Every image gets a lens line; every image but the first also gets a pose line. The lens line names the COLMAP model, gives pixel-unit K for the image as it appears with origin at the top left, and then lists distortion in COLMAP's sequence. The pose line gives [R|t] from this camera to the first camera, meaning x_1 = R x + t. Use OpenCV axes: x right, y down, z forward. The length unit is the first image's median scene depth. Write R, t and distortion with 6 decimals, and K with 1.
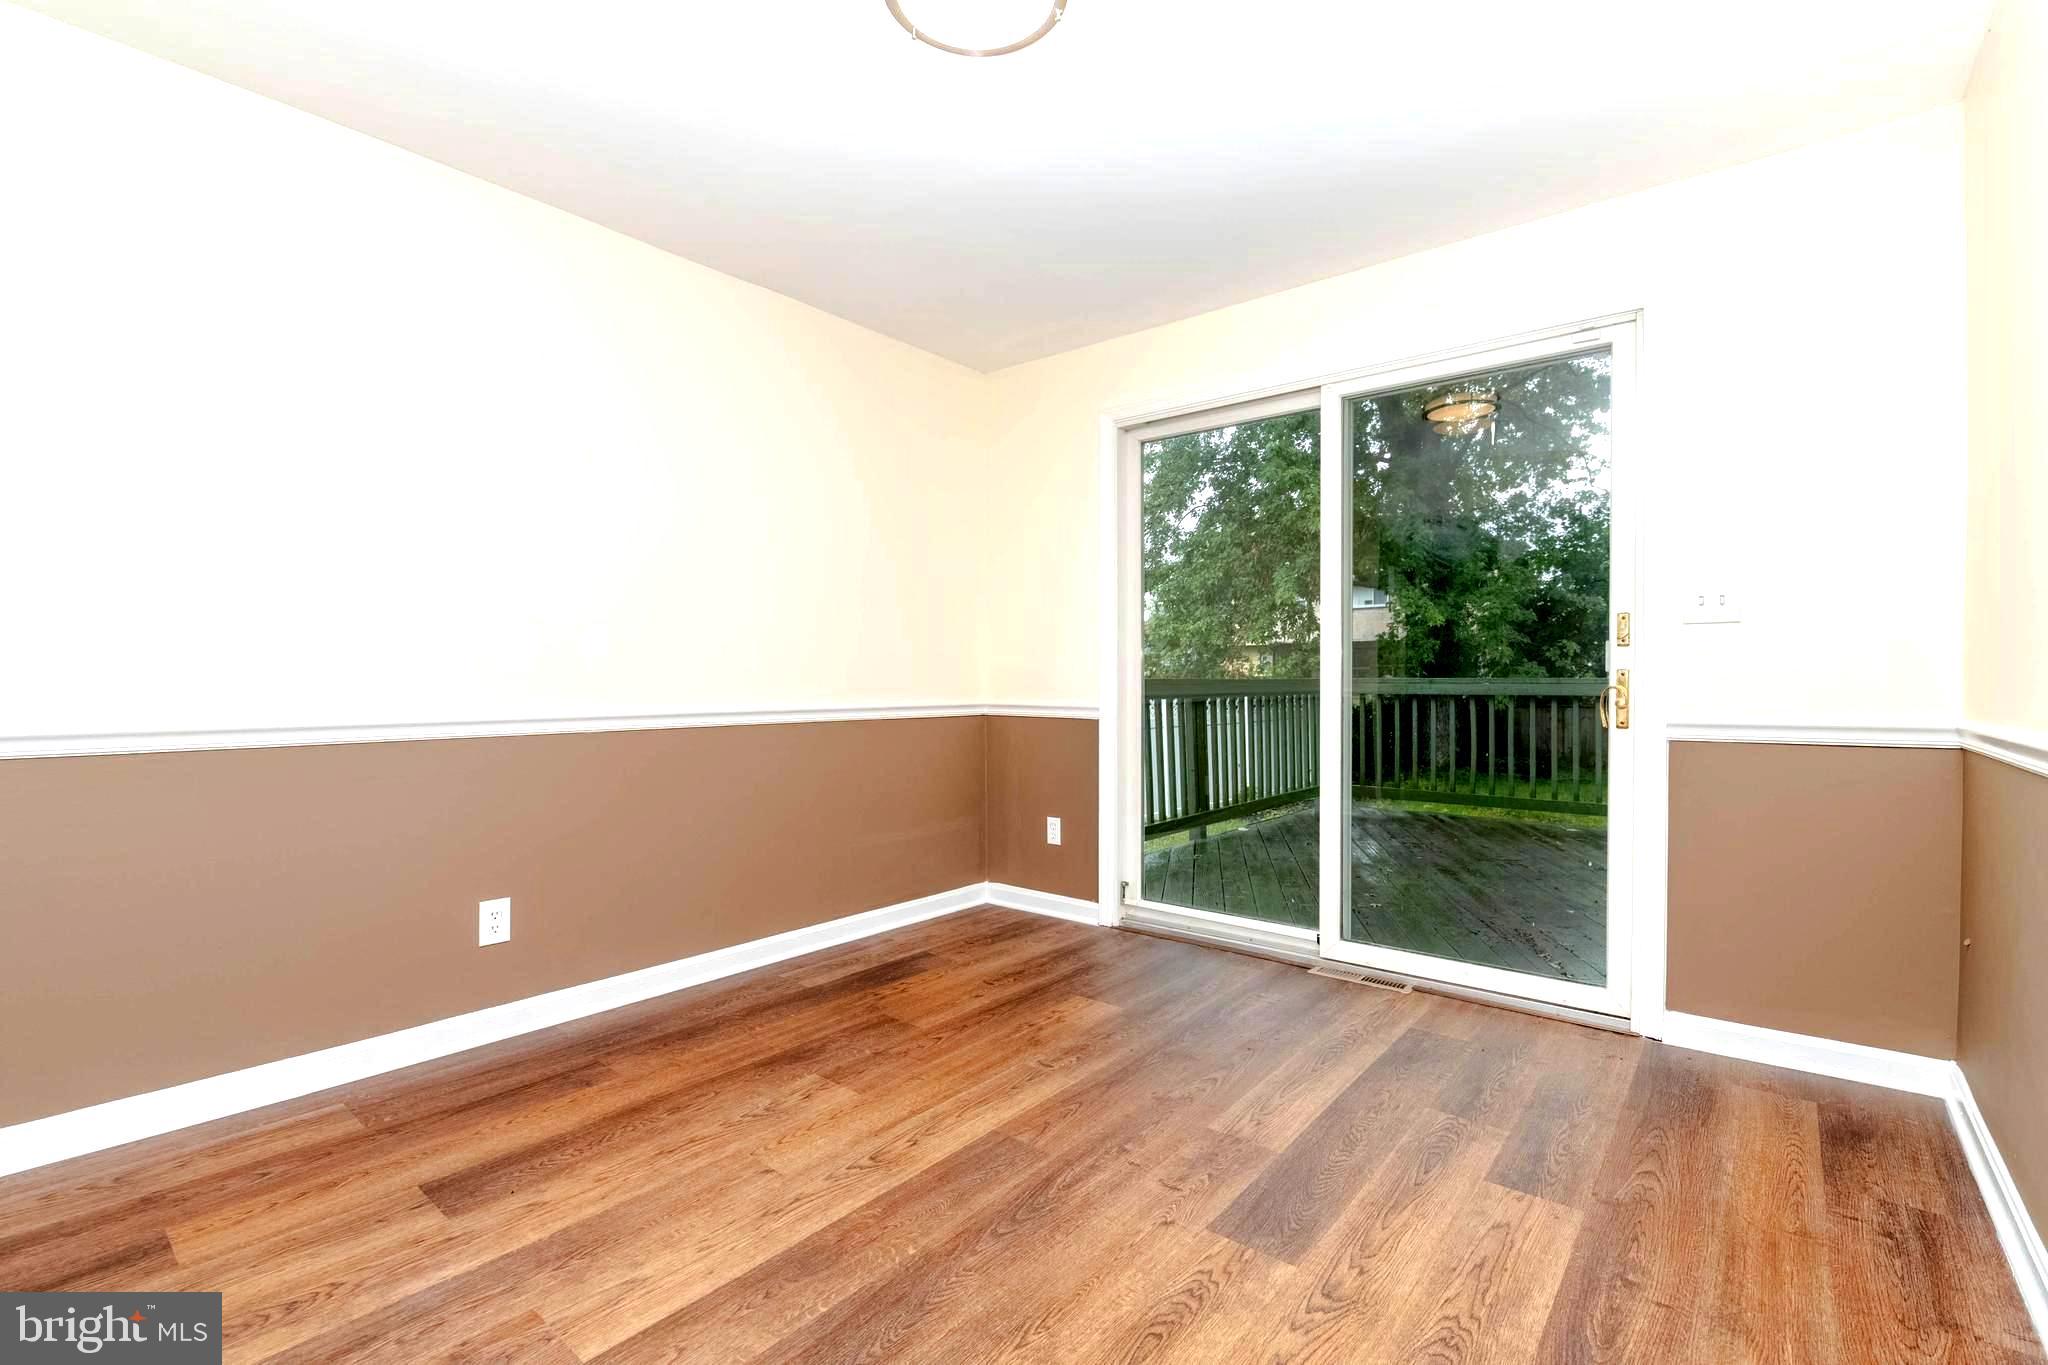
lens RADIAL K [[901.6, 0, 1035.8], [0, 901.6, 683.2], [0, 0, 1]] dist [-0.003588, -0.001235]
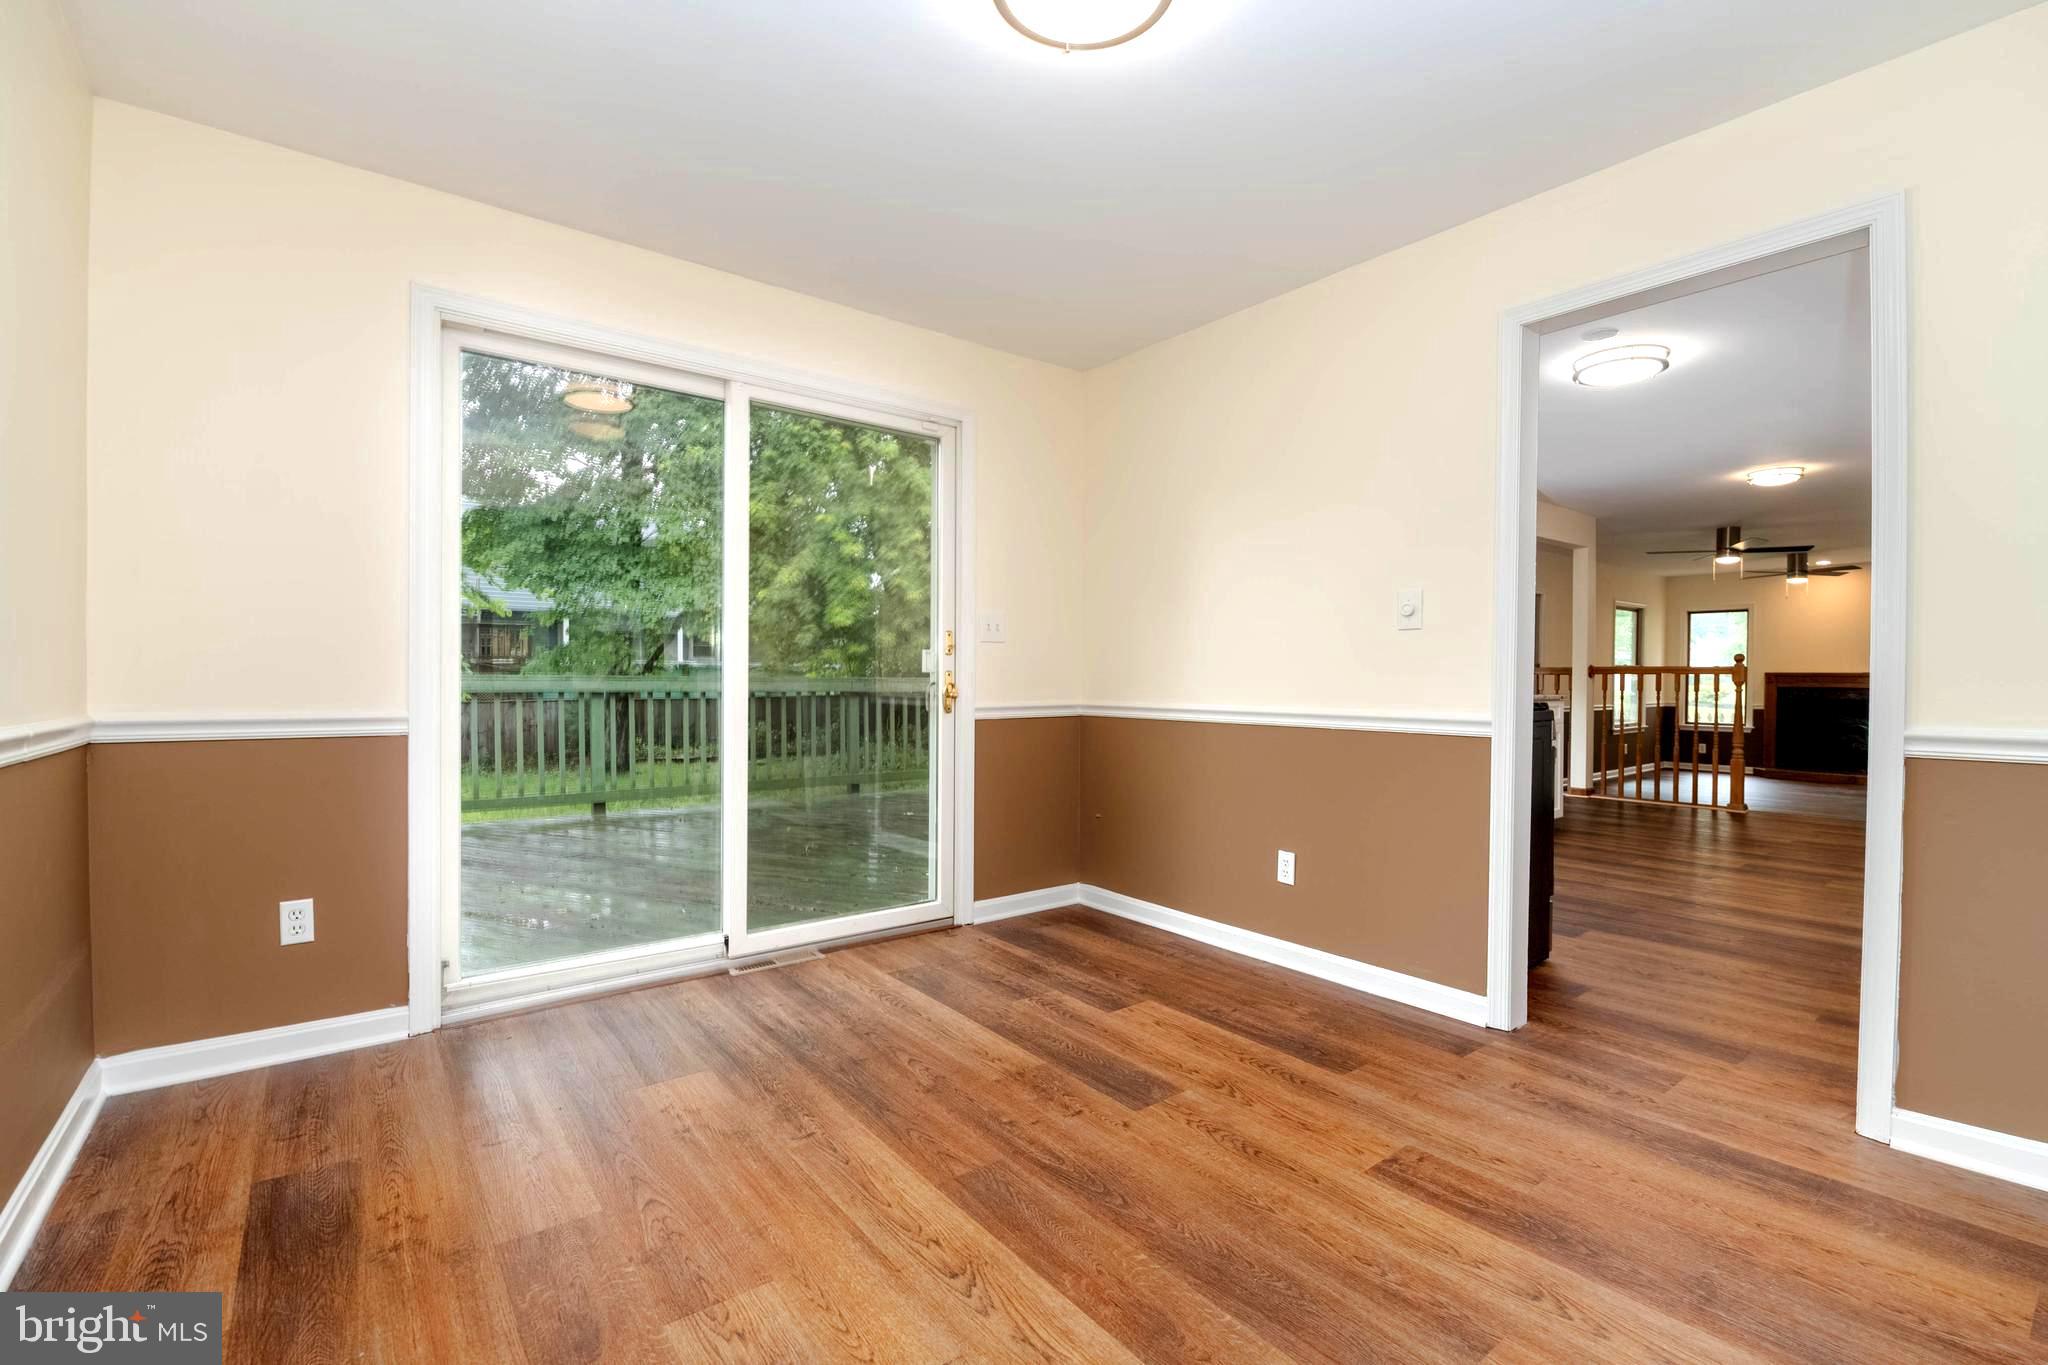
lens RADIAL K [[901.6, 0, 1036.4], [0, 901.6, 683.2], [0, 0, 1]] dist [-0.003588, -0.001235]
pose [[0.215873, -0.004046, 0.976413, -0.730995], [-0.002388, 0.999986, 0.004672, -0.004234], [-0.976419, -0.003340, 0.215860, 0.582255]]
